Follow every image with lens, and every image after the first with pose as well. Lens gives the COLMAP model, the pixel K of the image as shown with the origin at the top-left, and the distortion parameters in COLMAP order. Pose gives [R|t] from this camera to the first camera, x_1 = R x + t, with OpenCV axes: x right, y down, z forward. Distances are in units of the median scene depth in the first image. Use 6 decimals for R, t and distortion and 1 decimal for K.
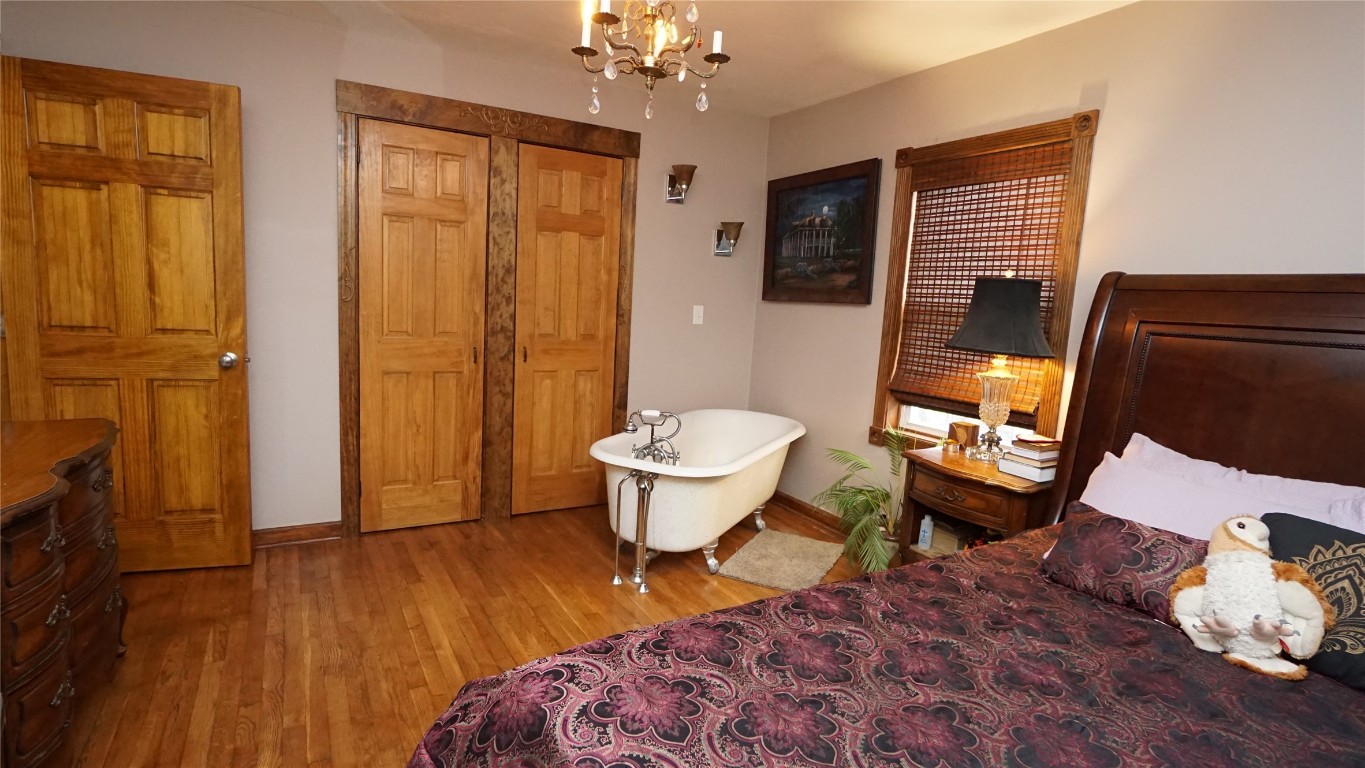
lens RADIAL K [[642.9, 0, 656.2], [0, 642.9, 385.0], [0, 0, 1]] dist [-0.002535, 0.000617]
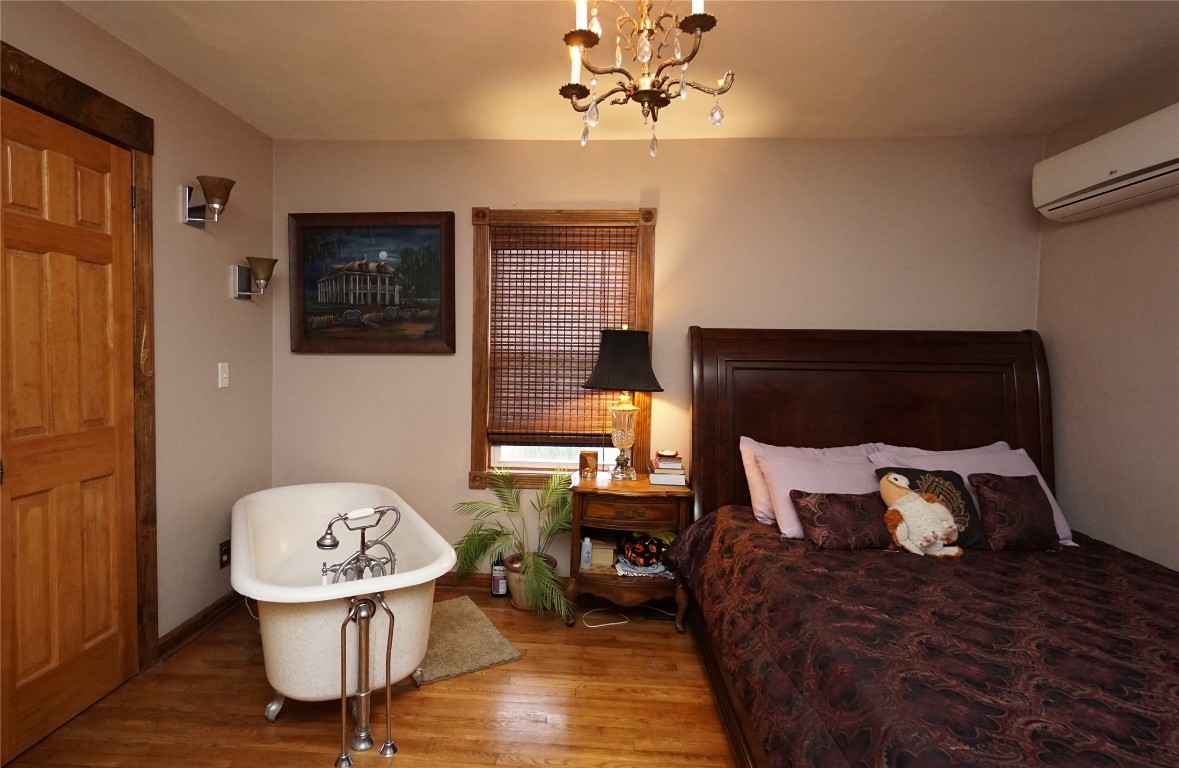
lens RADIAL K [[591.0, 0, 587.7], [0, 591.0, 389.0], [0, 0, 1]] dist [-0.003064, -0.000392]
pose [[0.558269, -0.091191, 0.824633, -0.323206], [0.128101, 0.991496, 0.022920, -0.063401], [-0.819711, 0.092840, 0.565203, 0.301106]]
